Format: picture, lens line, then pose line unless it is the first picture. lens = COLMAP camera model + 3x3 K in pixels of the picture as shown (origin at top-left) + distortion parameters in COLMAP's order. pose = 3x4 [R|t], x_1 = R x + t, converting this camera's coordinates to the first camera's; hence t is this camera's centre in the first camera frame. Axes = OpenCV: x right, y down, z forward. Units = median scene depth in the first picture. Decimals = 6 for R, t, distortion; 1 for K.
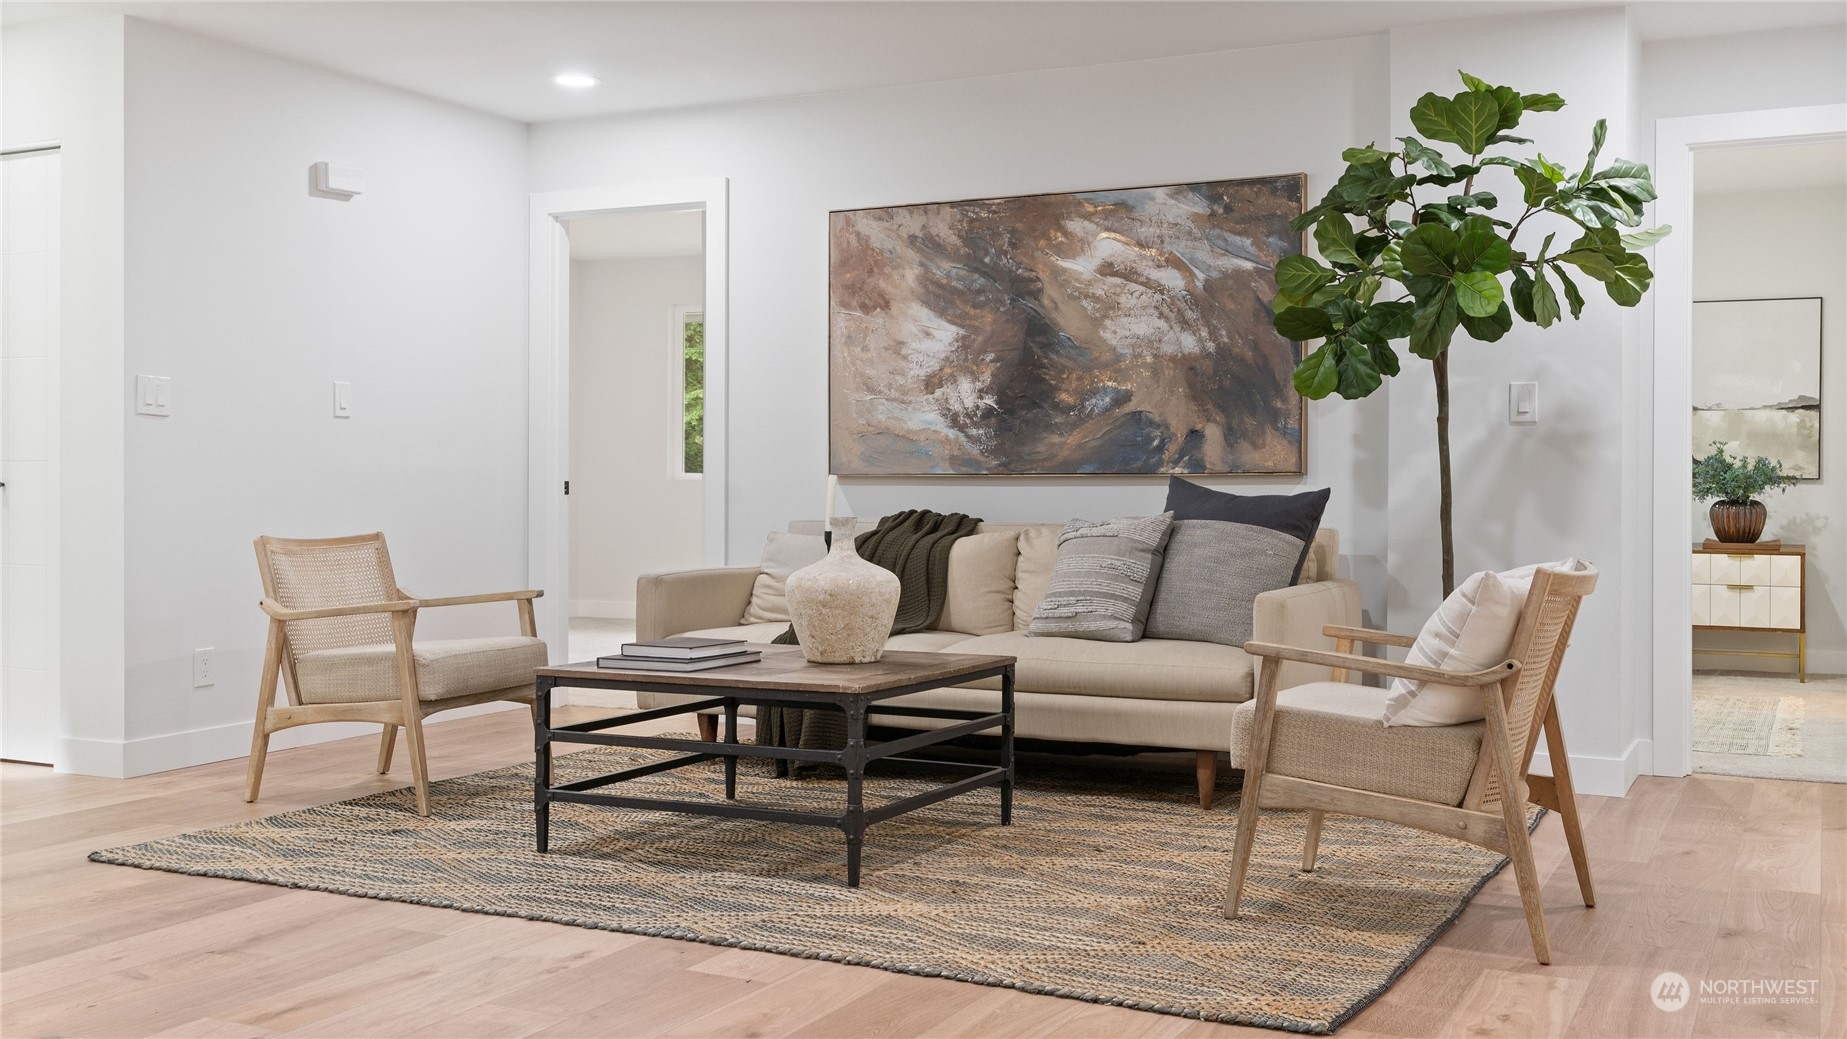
lens RADIAL K [[1807.8, 0, 938.7], [0, 1807.8, 472.5], [0, 0, 1]] dist [0.016898, 0.000000]
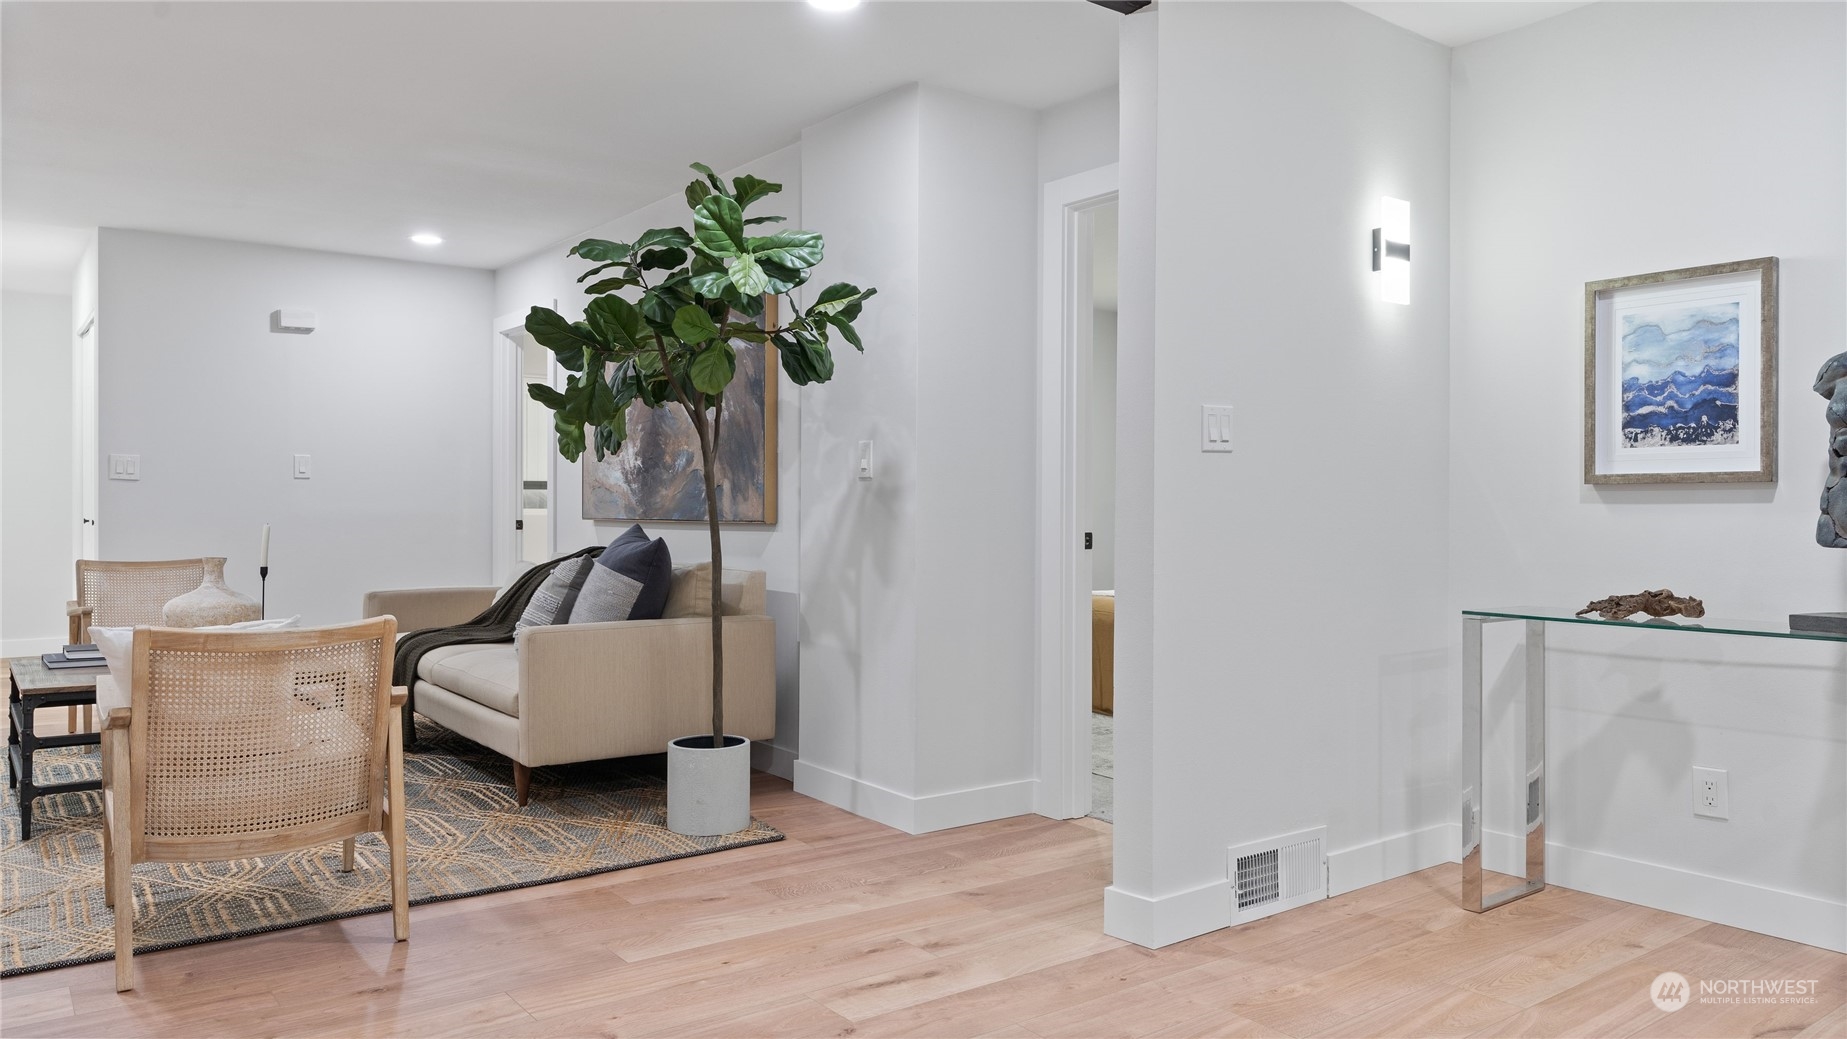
lens RADIAL K [[1268.6, 0, 927.0], [0, 1268.6, 516.0], [0, 0, 1]] dist [0.003182, 0.000383]
pose [[0.893822, 0.004621, -0.448398, 0.618379], [0.001493, 0.999911, 0.013279, -0.013321], [0.448420, -0.012538, 0.893735, 0.298927]]
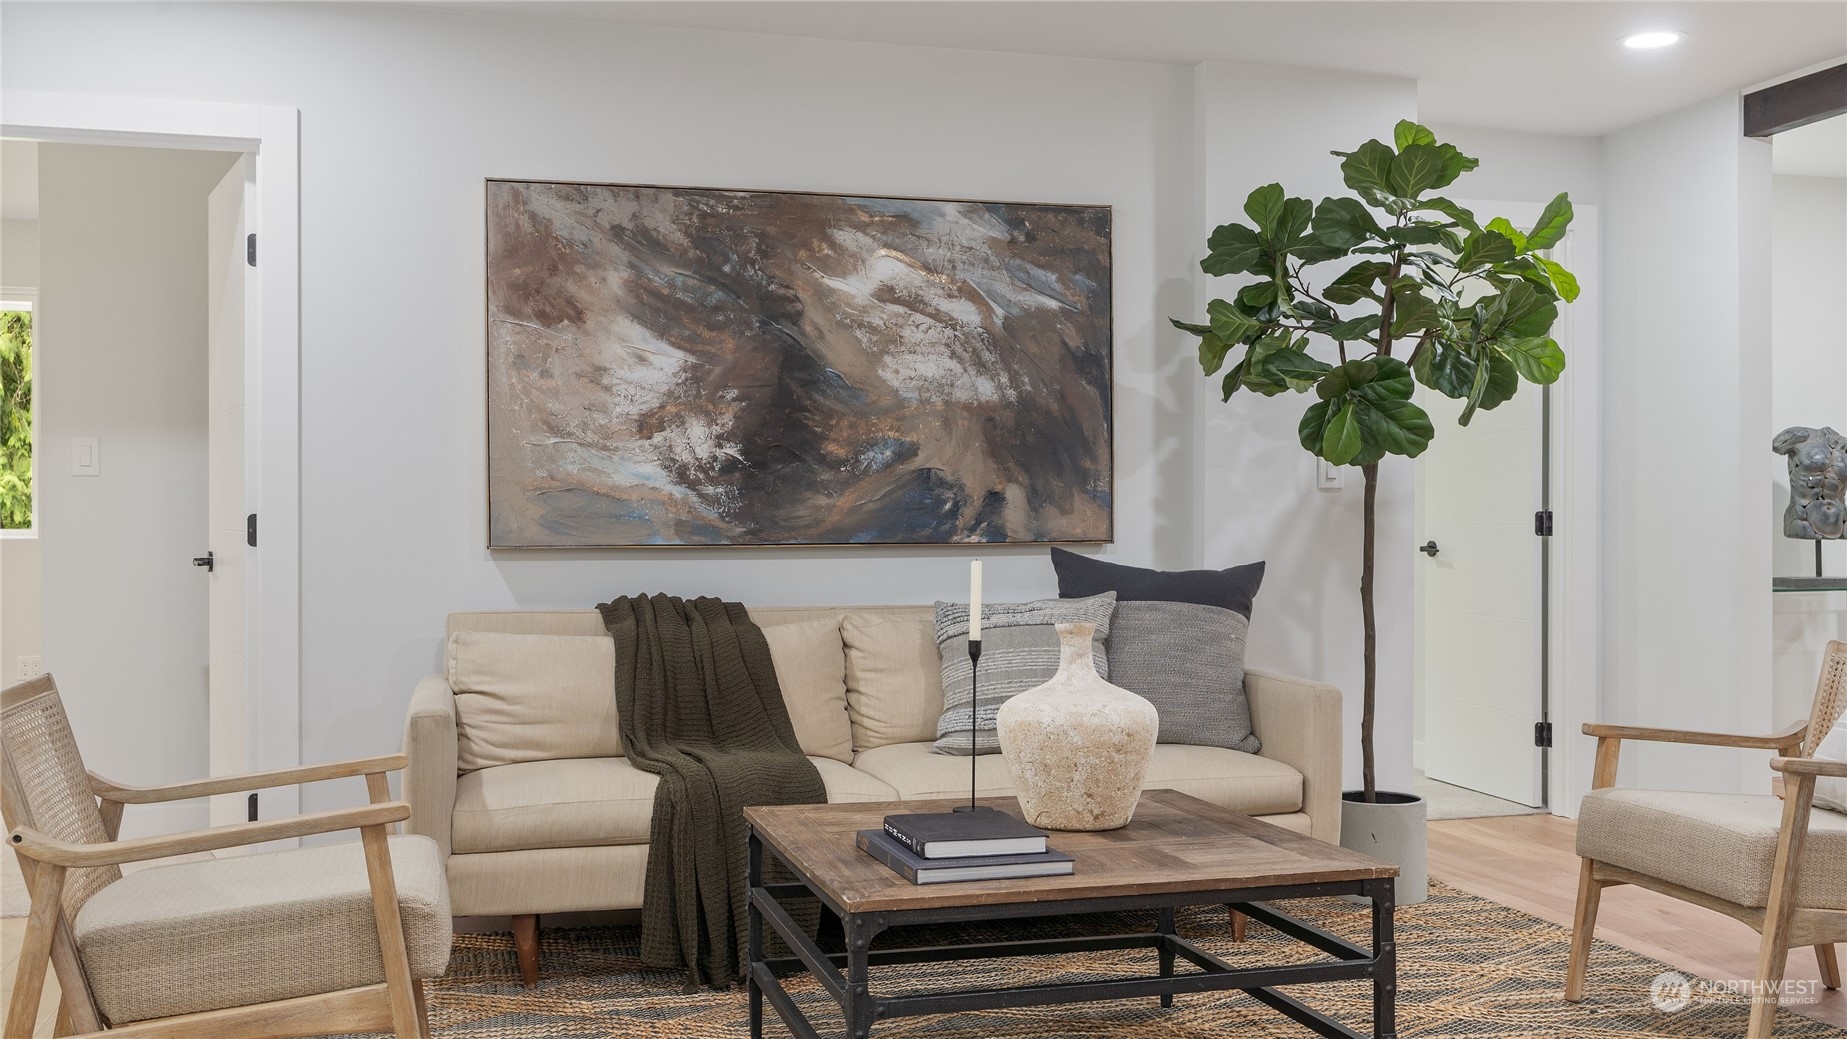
lens RADIAL K [[1732.6, 0, 920.1], [0, 1732.6, 523.0], [0, 0, 1]] dist [0.004759, 0.000000]
pose [[0.750299, -0.004773, 0.661082, -0.410492], [-0.000895, 0.999966, 0.008235, -0.014848], [-0.661098, -0.006770, 0.750269, 0.393863]]
